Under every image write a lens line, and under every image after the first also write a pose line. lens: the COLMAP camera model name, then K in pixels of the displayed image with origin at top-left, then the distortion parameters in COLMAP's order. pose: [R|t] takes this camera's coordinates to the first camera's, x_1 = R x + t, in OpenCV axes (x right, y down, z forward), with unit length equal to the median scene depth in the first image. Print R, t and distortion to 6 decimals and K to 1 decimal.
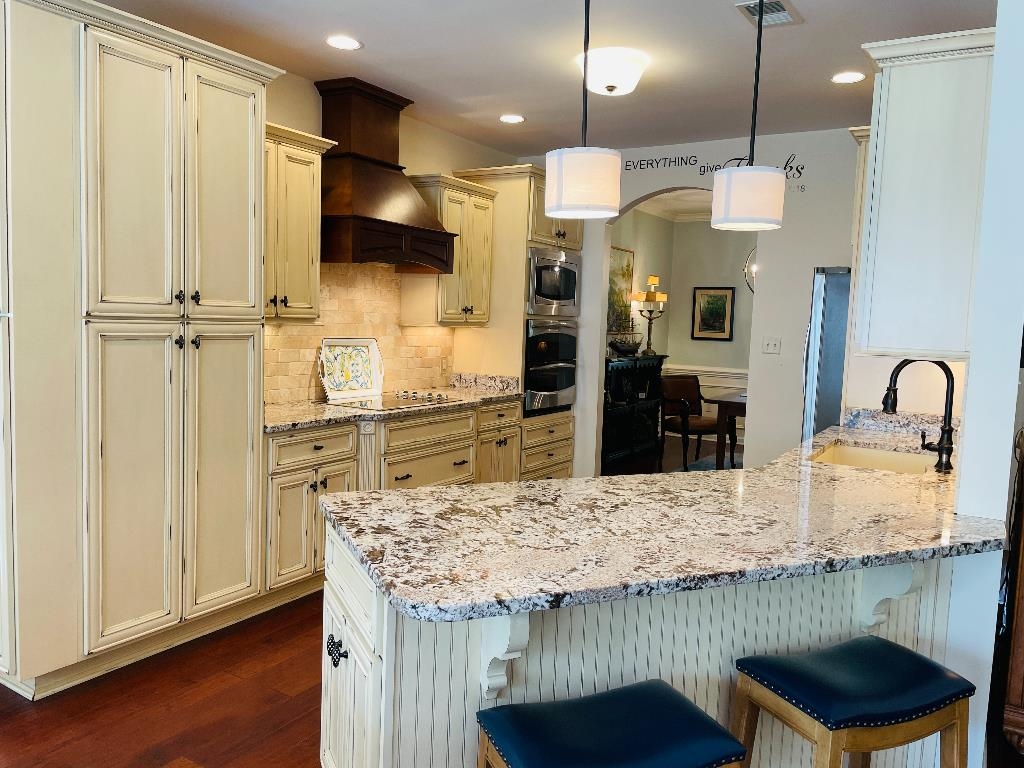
lens RADIAL K [[776.1, 0, 516.6], [0, 776.1, 381.3], [0, 0, 1]] dist [0.099347, -0.185979]
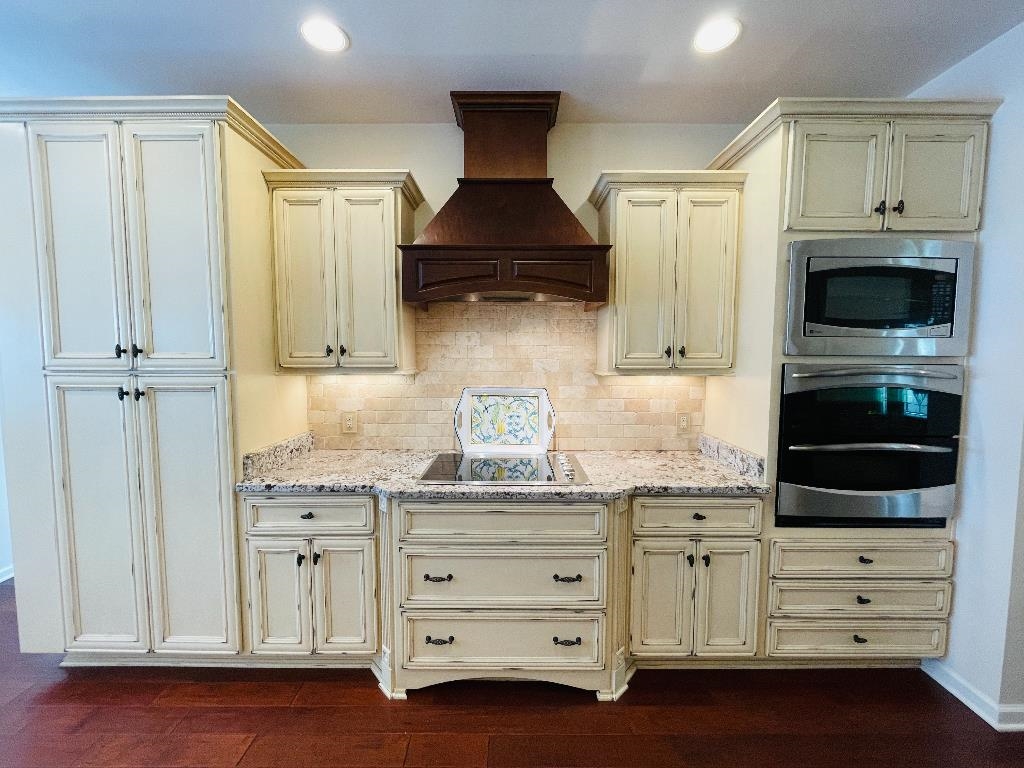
lens RADIAL K [[410.6, 0, 509.7], [0, 410.6, 380.8], [0, 0, 1]] dist [-0.003105, -0.000289]
pose [[0.516606, 0.023110, -0.855912, 0.198531], [-0.056813, 0.998358, -0.007335, -0.059800], [0.854337, 0.052416, 0.517070, 0.748934]]
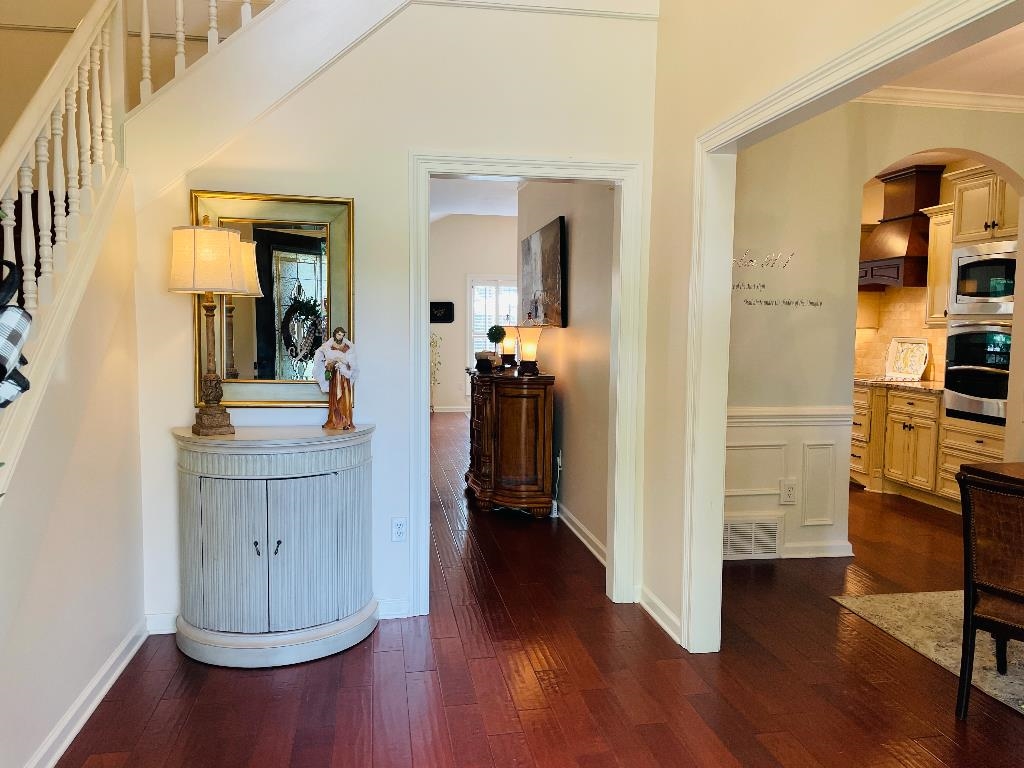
lens RADIAL K [[776.1, 0, 516.6], [0, 776.1, 381.3], [0, 0, 1]] dist [0.099347, -0.185979]
pose [[-0.746493, 0.002770, -0.665388, 1.290317], [-0.098563, 0.988499, 0.114692, -0.070107], [0.658053, 0.151199, -0.737635, 1.593844]]
